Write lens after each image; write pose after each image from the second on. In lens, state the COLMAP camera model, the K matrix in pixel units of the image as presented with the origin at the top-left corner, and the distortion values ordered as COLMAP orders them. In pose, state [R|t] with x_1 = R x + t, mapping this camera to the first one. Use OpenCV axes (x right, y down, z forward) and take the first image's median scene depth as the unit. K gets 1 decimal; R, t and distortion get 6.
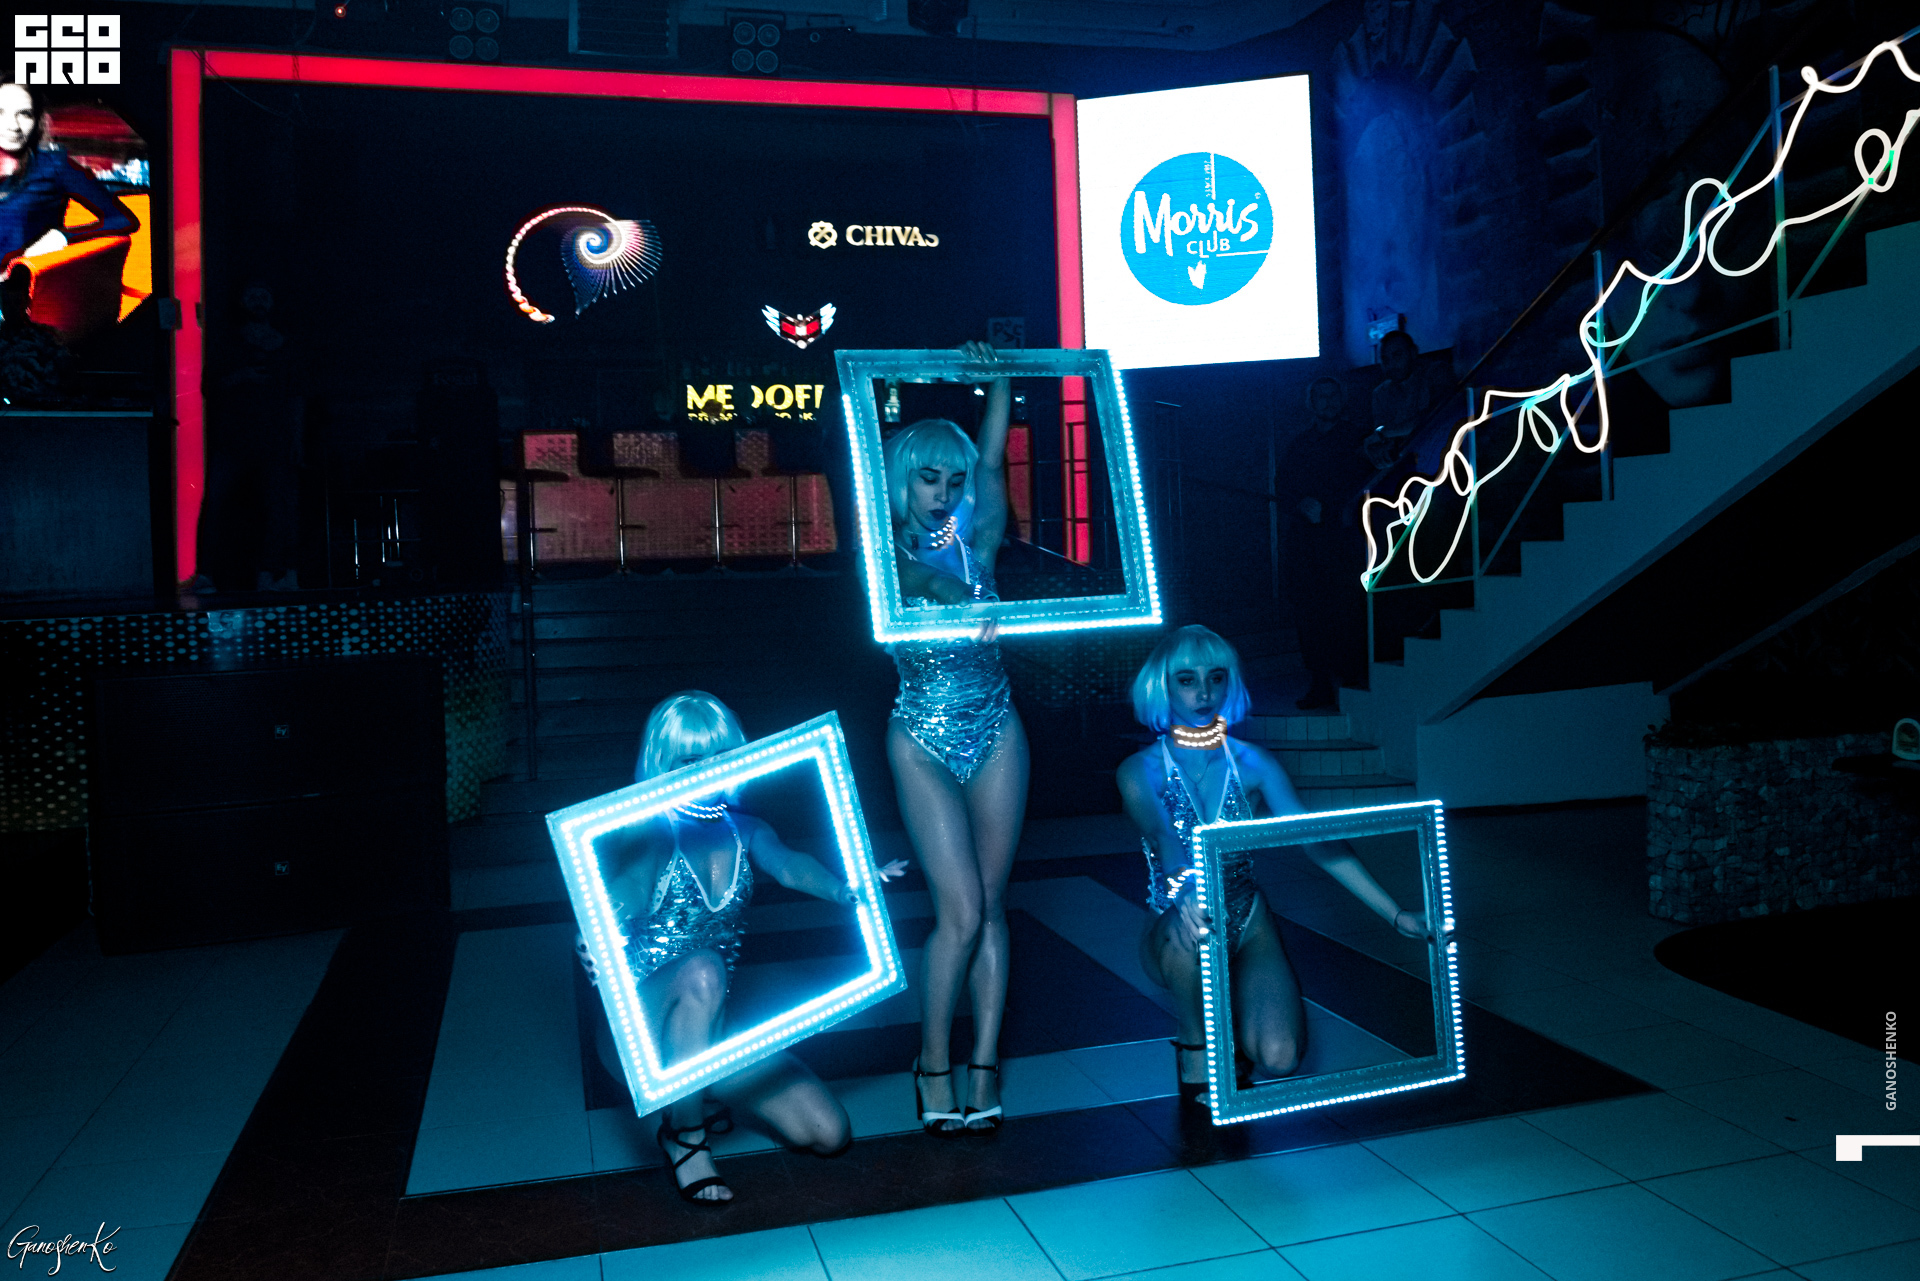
lens RADIAL K [[1573.9, 0, 949.4], [0, 1573.9, 573.7], [0, 0, 1]] dist [-0.120985, 0.093411]
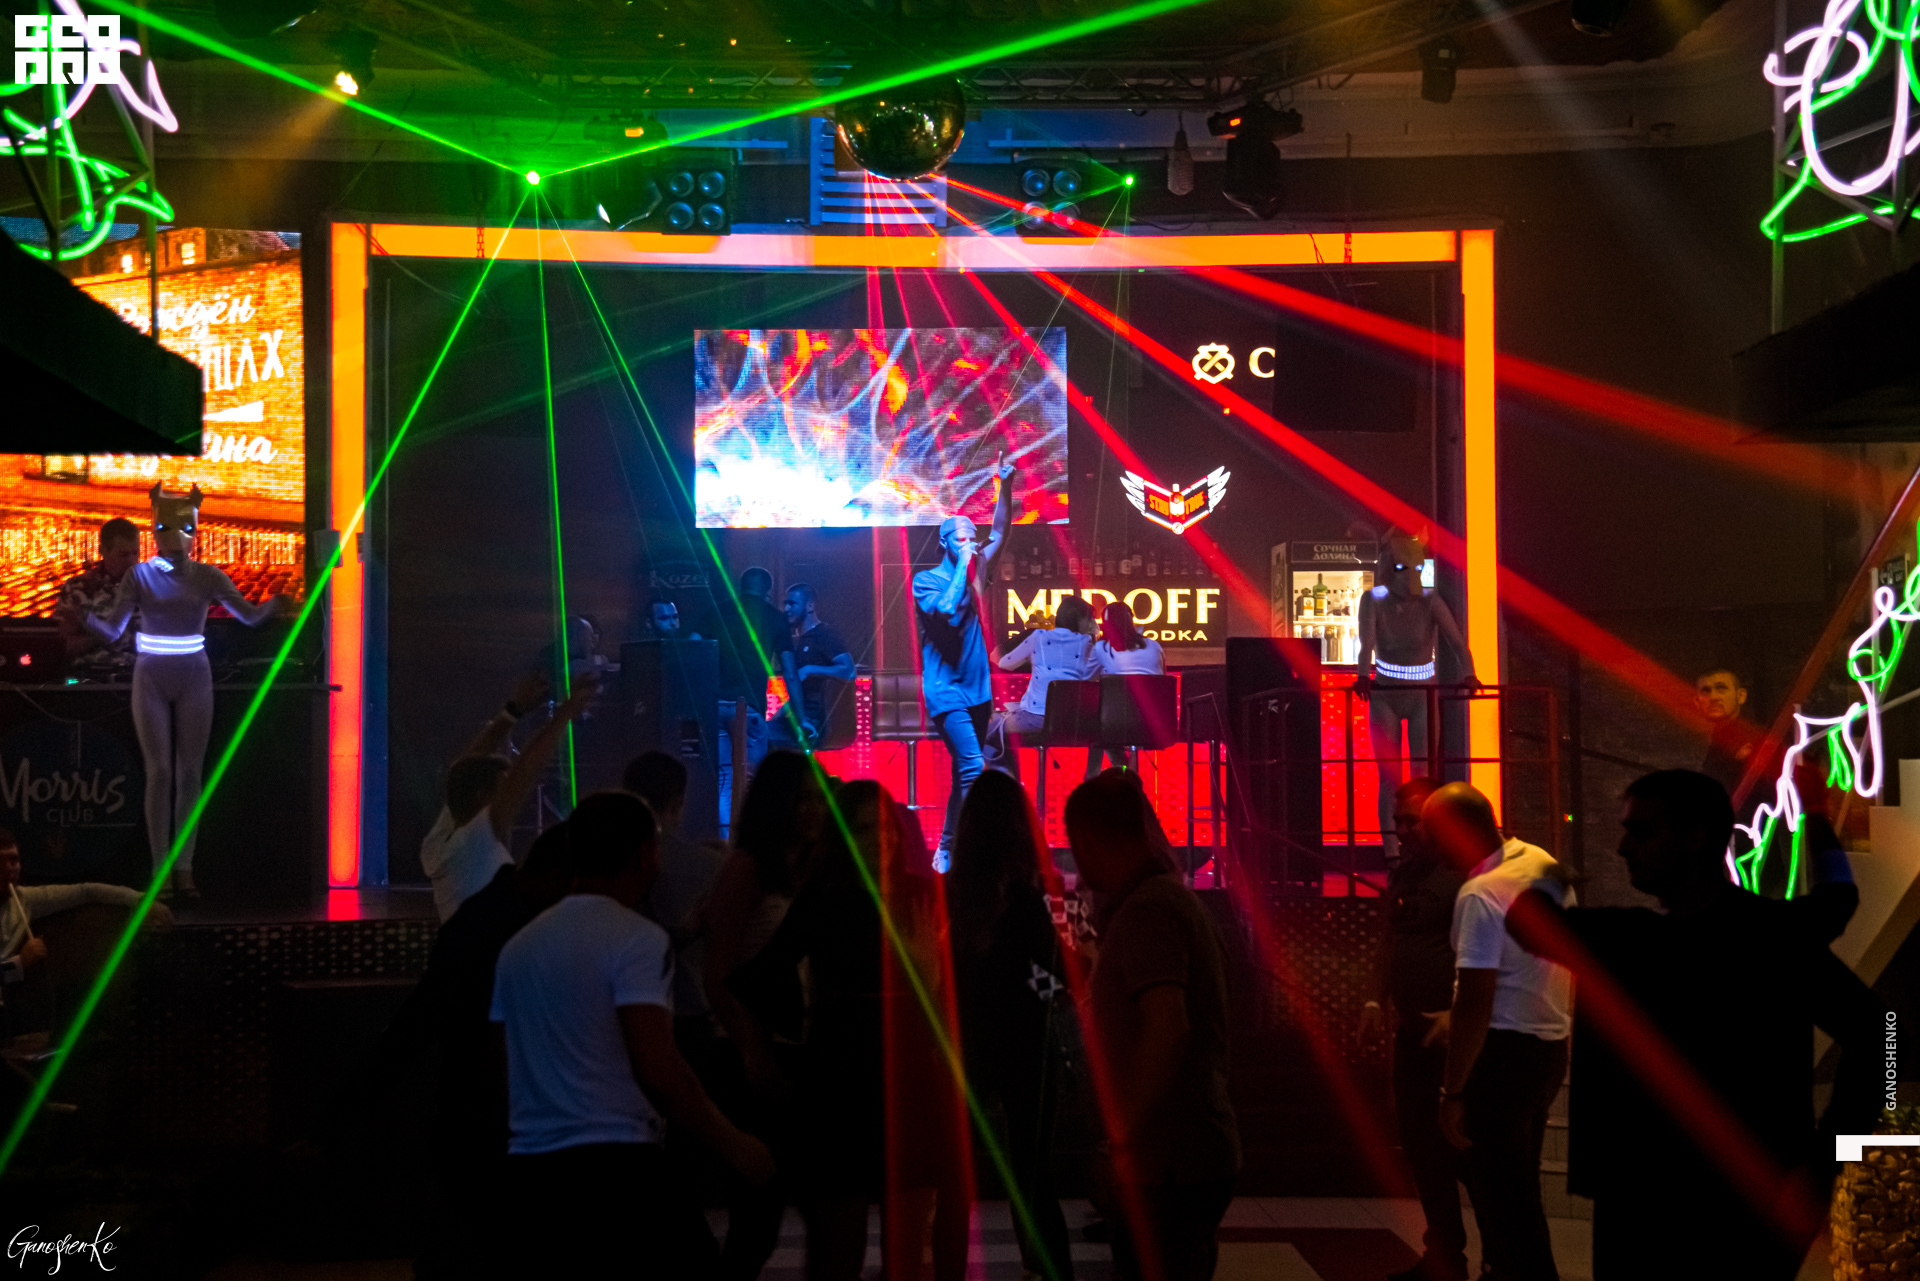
lens RADIAL K [[3055.2, 0, 931.0], [0, 3055.2, 643.9], [0, 0, 1]] dist [0.323003, 0.113017]
pose [[0.972804, 0.011112, -0.231363, 0.271092], [-0.025403, 0.997942, -0.058881, -0.040103], [0.230232, 0.063157, 0.971084, -0.757719]]
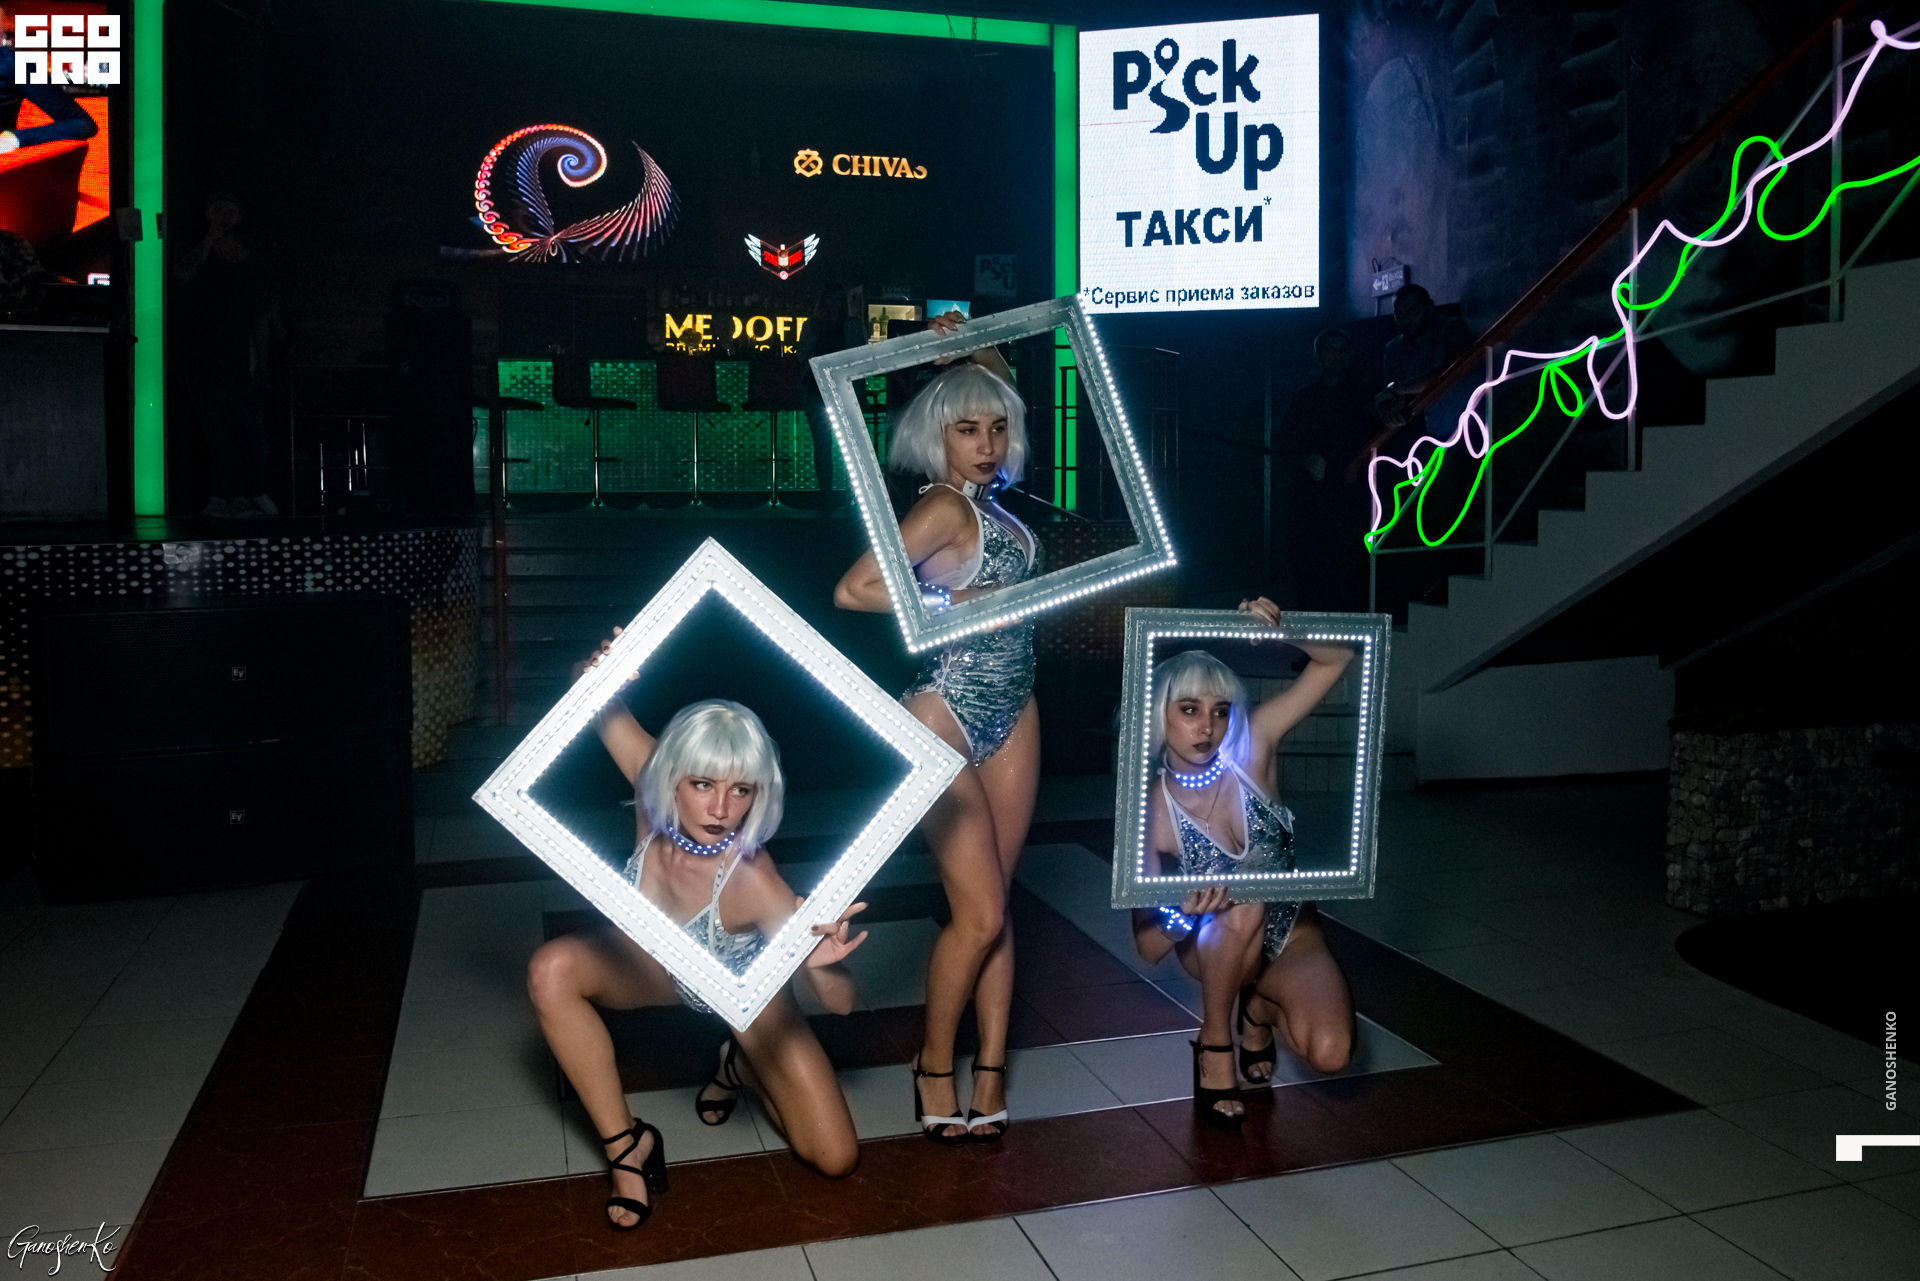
lens RADIAL K [[1573.9, 0, 949.4], [0, 1573.9, 573.7], [0, 0, 1]] dist [-0.120985, 0.093411]
pose [[0.999370, 0.028757, 0.020794, -0.014886], [-0.029590, 0.998724, 0.040930, -0.008465], [-0.019591, -0.041520, 0.998946, 0.040090]]
